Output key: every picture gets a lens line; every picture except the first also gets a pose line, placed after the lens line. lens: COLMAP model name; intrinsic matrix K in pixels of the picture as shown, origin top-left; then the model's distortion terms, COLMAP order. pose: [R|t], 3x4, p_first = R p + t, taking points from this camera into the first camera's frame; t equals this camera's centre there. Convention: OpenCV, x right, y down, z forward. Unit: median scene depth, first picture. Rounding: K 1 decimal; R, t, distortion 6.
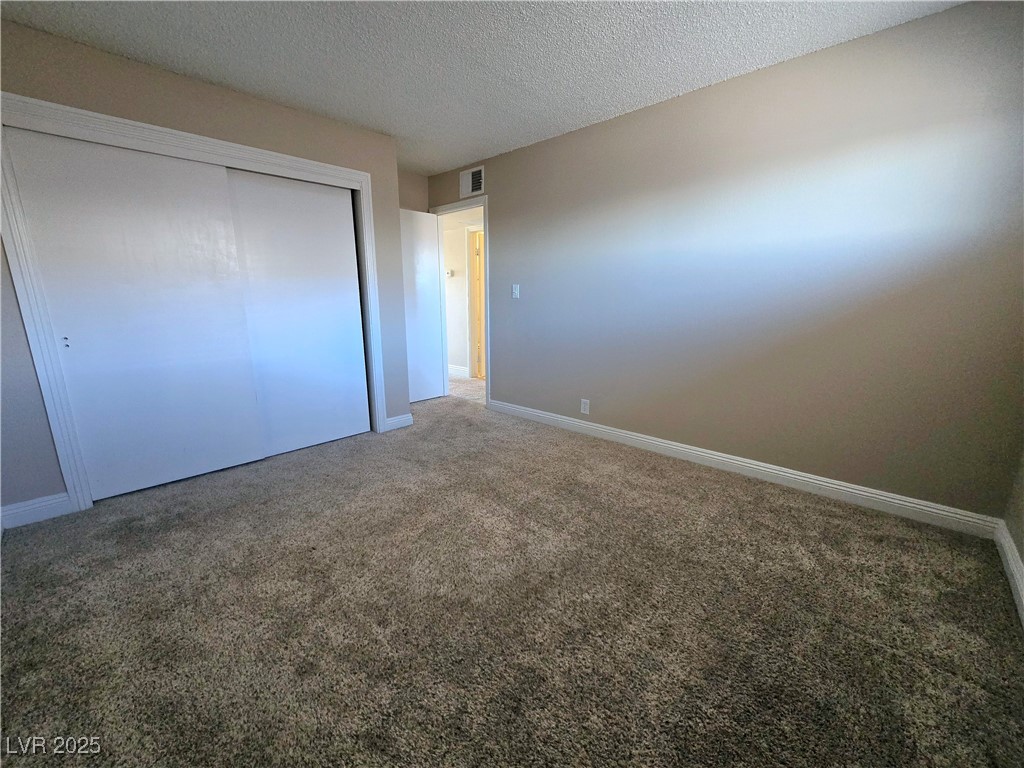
lens RADIAL K [[416.9, 0, 506.3], [0, 416.9, 382.4], [0, 0, 1]] dist [-0.003477, -0.000250]
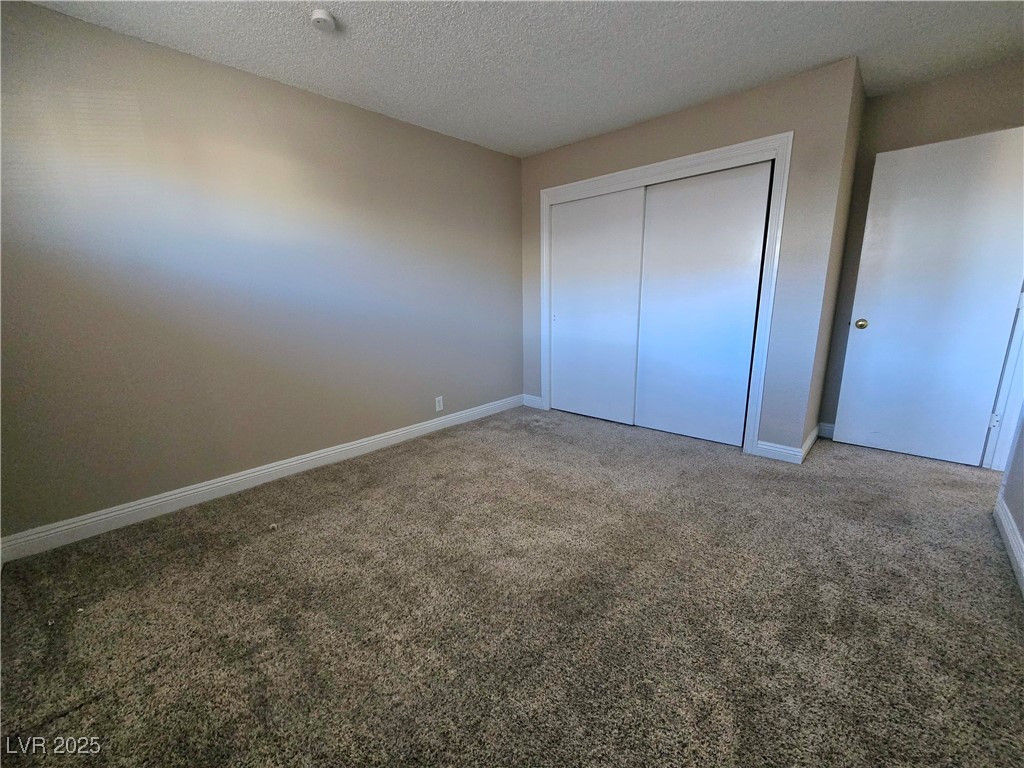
lens RADIAL K [[416.9, 0, 511.2], [0, 416.9, 391.4], [0, 0, 1]] dist [-0.003477, -0.000250]
pose [[0.009059, 0.227413, -0.973756, 0.613651], [-0.182785, 0.957766, 0.221978, -0.124258], [0.983111, 0.175977, 0.050245, 0.596313]]
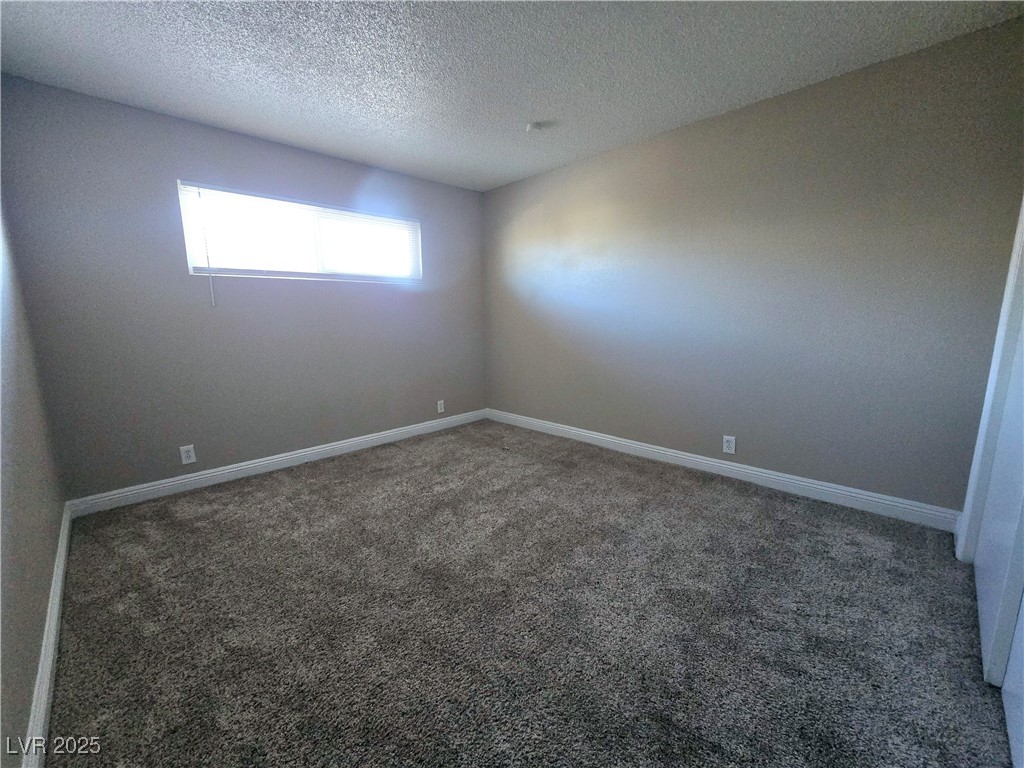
lens RADIAL K [[416.9, 0, 512.1], [0, 416.9, 386.6], [0, 0, 1]] dist [-0.003477, -0.000250]
pose [[-0.999320, 0.019728, 0.031136, -0.101955], [0.029925, 0.927406, 0.372857, -0.305389], [-0.021520, 0.373536, -0.927366, 1.364526]]
